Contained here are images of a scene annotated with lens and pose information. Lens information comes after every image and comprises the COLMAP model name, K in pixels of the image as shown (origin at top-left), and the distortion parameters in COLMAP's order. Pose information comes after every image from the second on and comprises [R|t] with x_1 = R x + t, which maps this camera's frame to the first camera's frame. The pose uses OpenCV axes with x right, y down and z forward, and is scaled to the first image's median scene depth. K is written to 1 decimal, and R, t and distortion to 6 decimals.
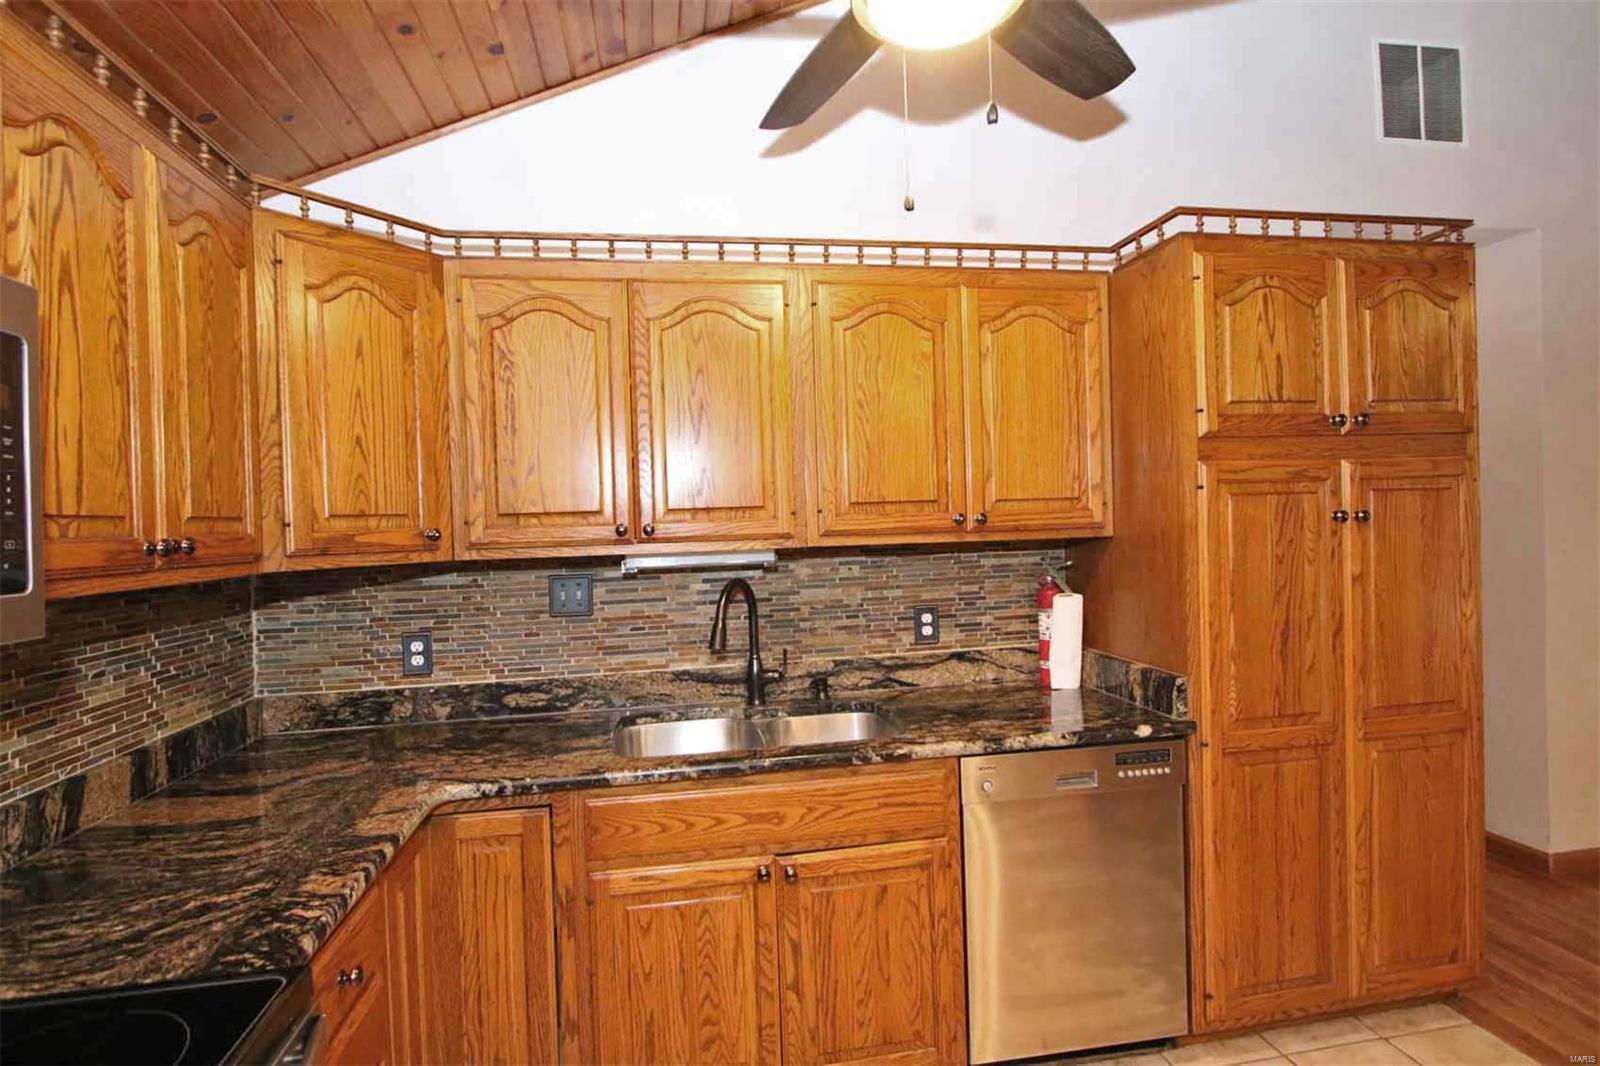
lens RADIAL K [[809.9, 0, 800.0], [0, 809.9, 533.0], [0, 0, 1]] dist [-0.001778, -0.000417]
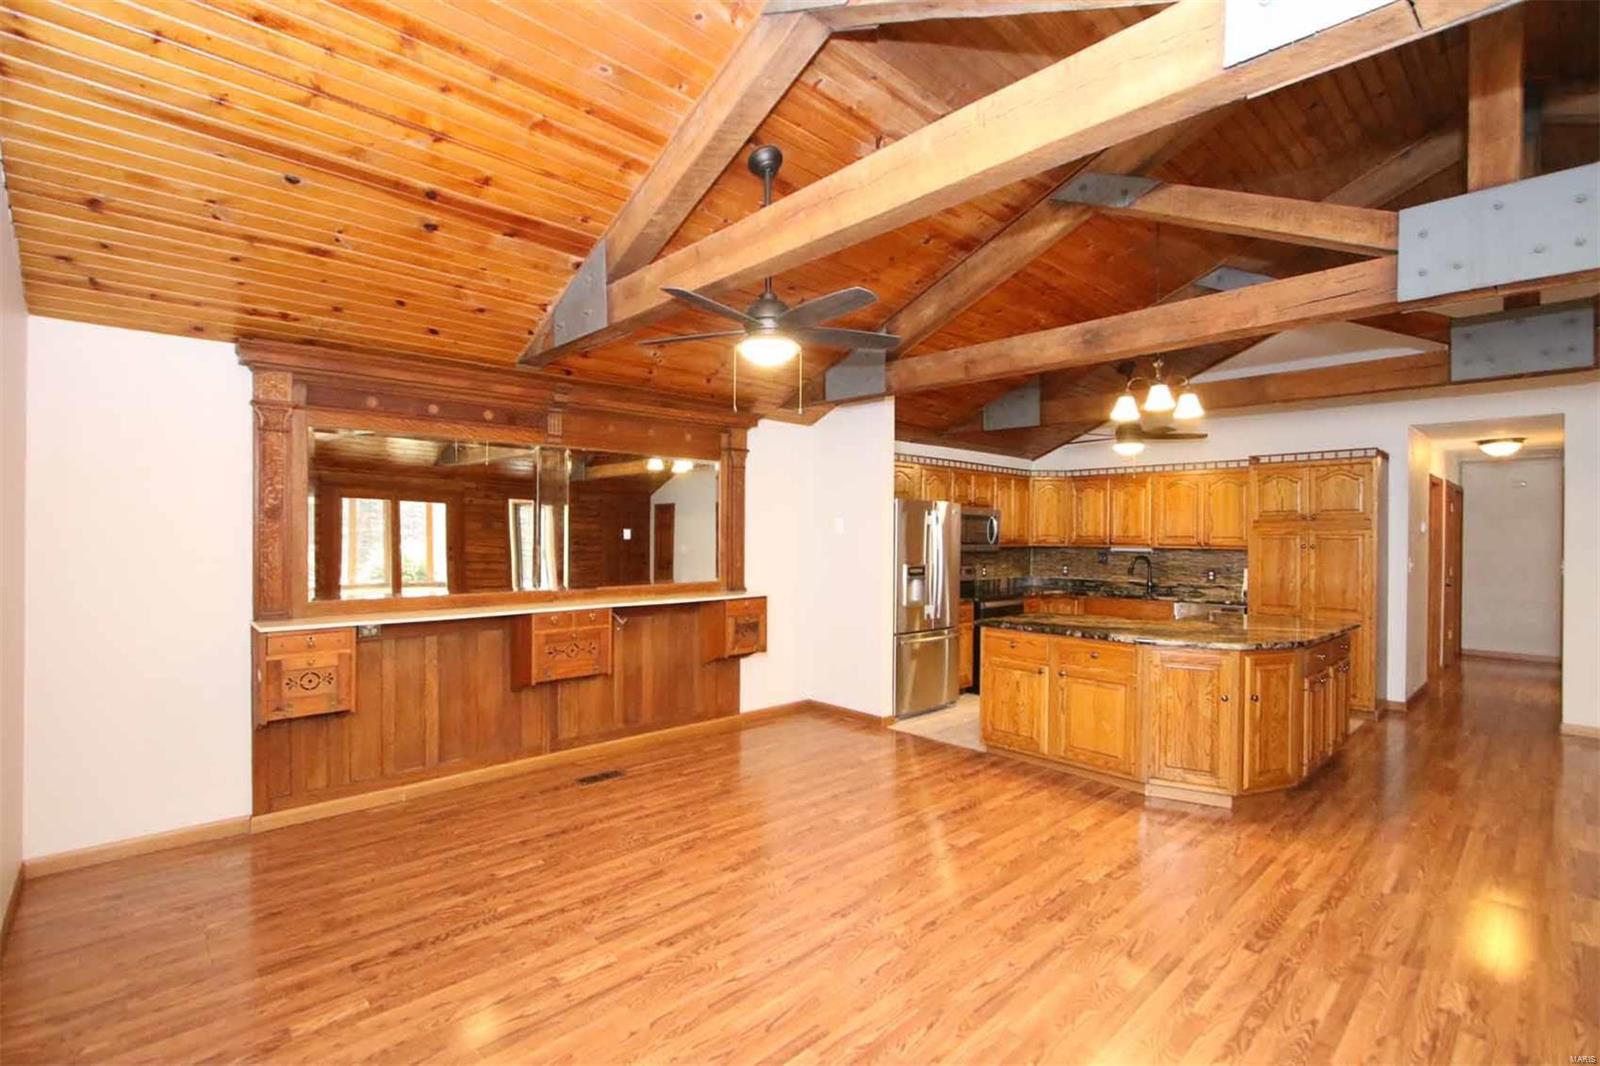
lens RADIAL K [[733.6, 0, 795.1], [0, 733.6, 533.8], [0, 0, 1]] dist [-0.012268, 0.000860]
pose [[0.556453, 0.036544, -0.830075, 1.834818], [-0.037913, 0.999108, 0.018570, -0.046136], [0.830013, 0.021137, 0.557343, -2.191292]]
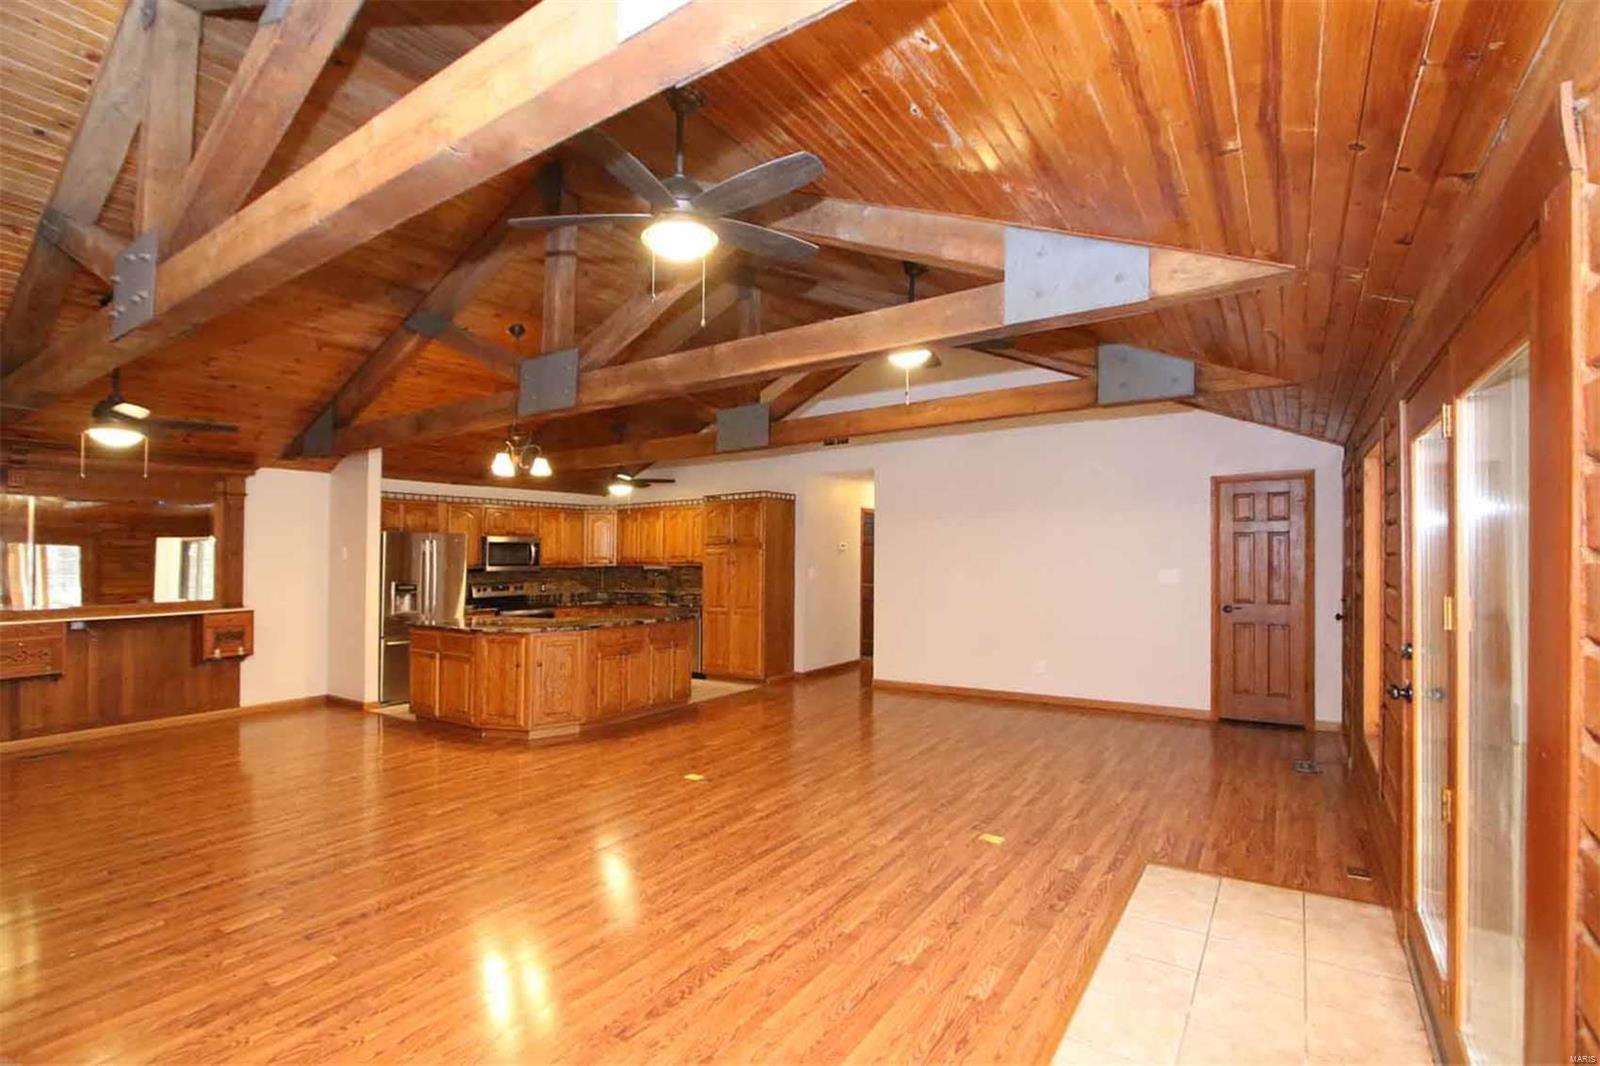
lens RADIAL K [[735.3, 0, 790.9], [0, 735.3, 547.3], [0, 0, 1]] dist [-0.011808, 0.000127]
pose [[0.723113, 0.013724, -0.690593, 3.467659], [-0.021003, 0.999777, -0.002123, -0.094085], [0.690410, 0.016040, 0.723240, -1.585168]]
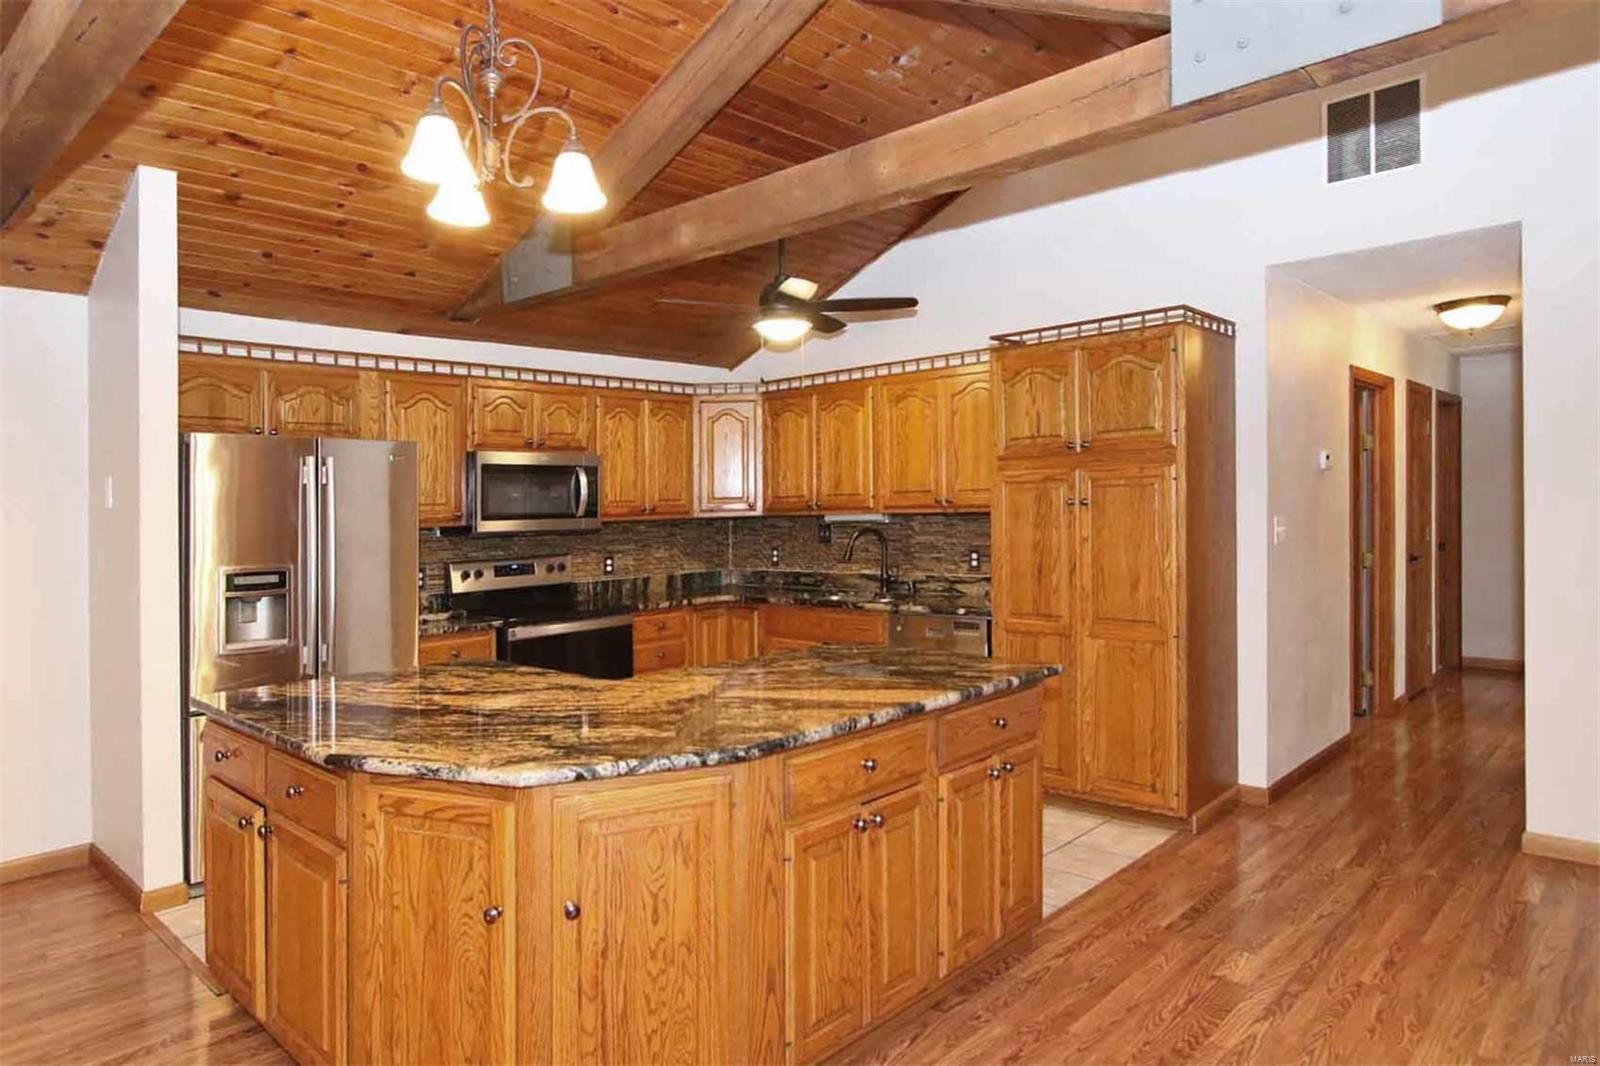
lens RADIAL K [[981.9, 0, 798.5], [0, 981.9, 511.6], [0, 0, 1]] dist [0.003487, 0.016222]
pose [[0.614020, 0.020685, -0.789020, 1.824103], [-0.004646, 0.999734, 0.022594, -0.041667], [0.789277, -0.010207, 0.613952, -0.679418]]
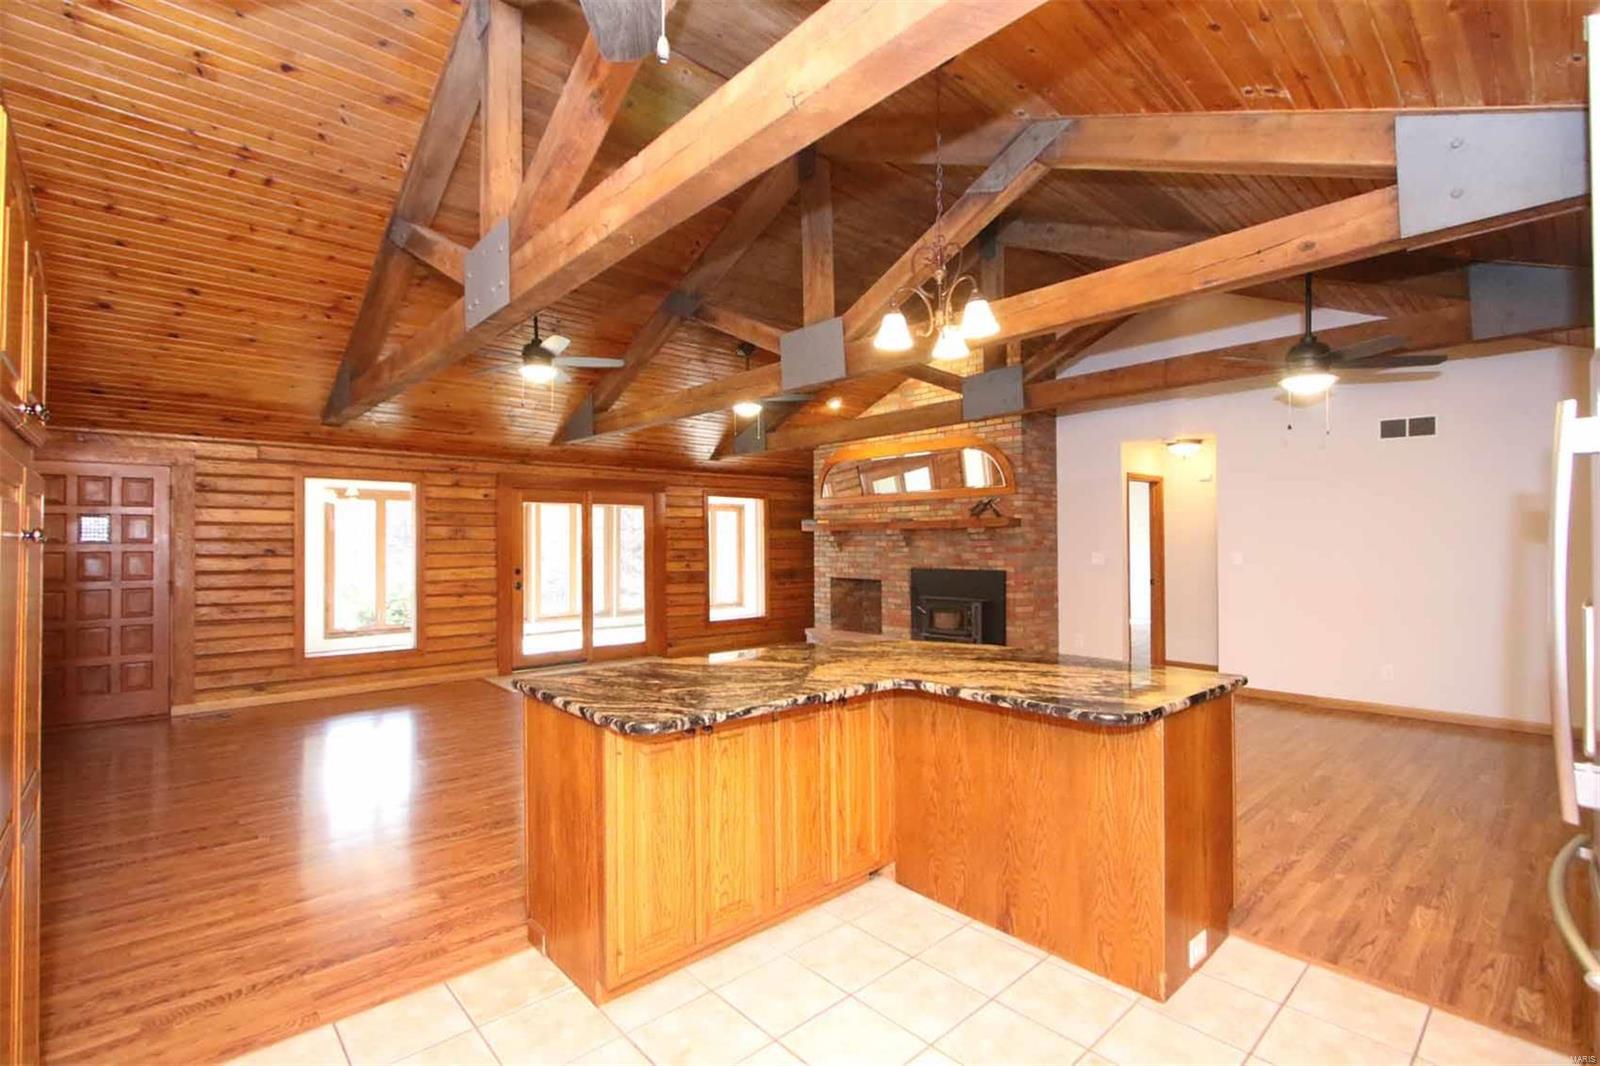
lens RADIAL K [[725.1, 0, 767.3], [0, 725.1, 546.3], [0, 0, 1]] dist [-0.002177, -0.000320]
pose [[-0.510429, 0.029848, 0.859402, -0.227944], [0.032731, 0.999348, -0.015269, 0.017449], [-0.859297, 0.020335, -0.511072, 0.677783]]
